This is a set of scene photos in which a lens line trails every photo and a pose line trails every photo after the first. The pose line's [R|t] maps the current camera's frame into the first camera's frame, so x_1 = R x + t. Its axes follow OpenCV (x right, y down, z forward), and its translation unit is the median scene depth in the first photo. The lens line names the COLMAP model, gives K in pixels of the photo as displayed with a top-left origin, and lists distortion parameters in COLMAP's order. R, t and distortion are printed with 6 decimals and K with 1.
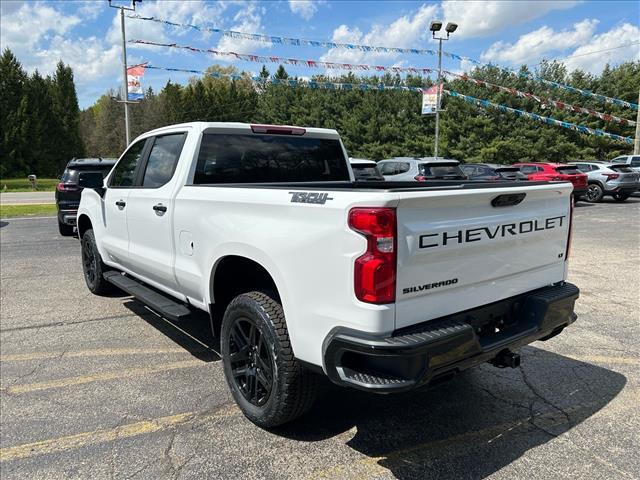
lens RADIAL K [[490.0, 0, 327.2], [0, 490.0, 253.2], [0, 0, 1]] dist [0.046544, -0.047750]
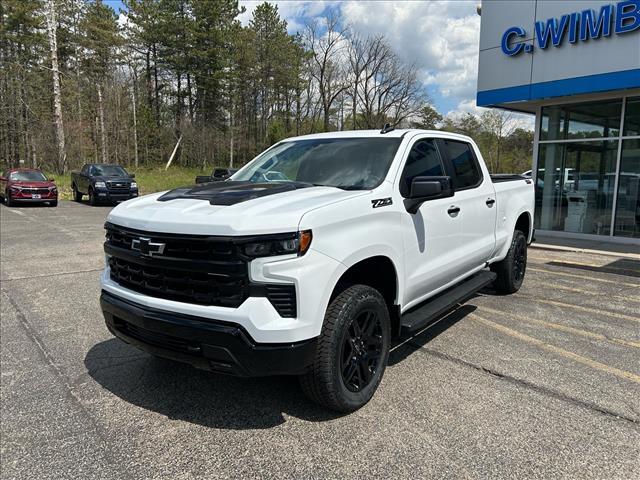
lens RADIAL K [[490.0, 0, 318.4], [0, 490.0, 239.9], [0, 0, 1]] dist [0.046544, -0.047750]
pose [[-0.283930, -0.135308, 0.949250, -1.326180], [0.160449, 0.969330, 0.186162, -0.279662], [-0.945325, 0.205163, -0.253512, 1.614667]]
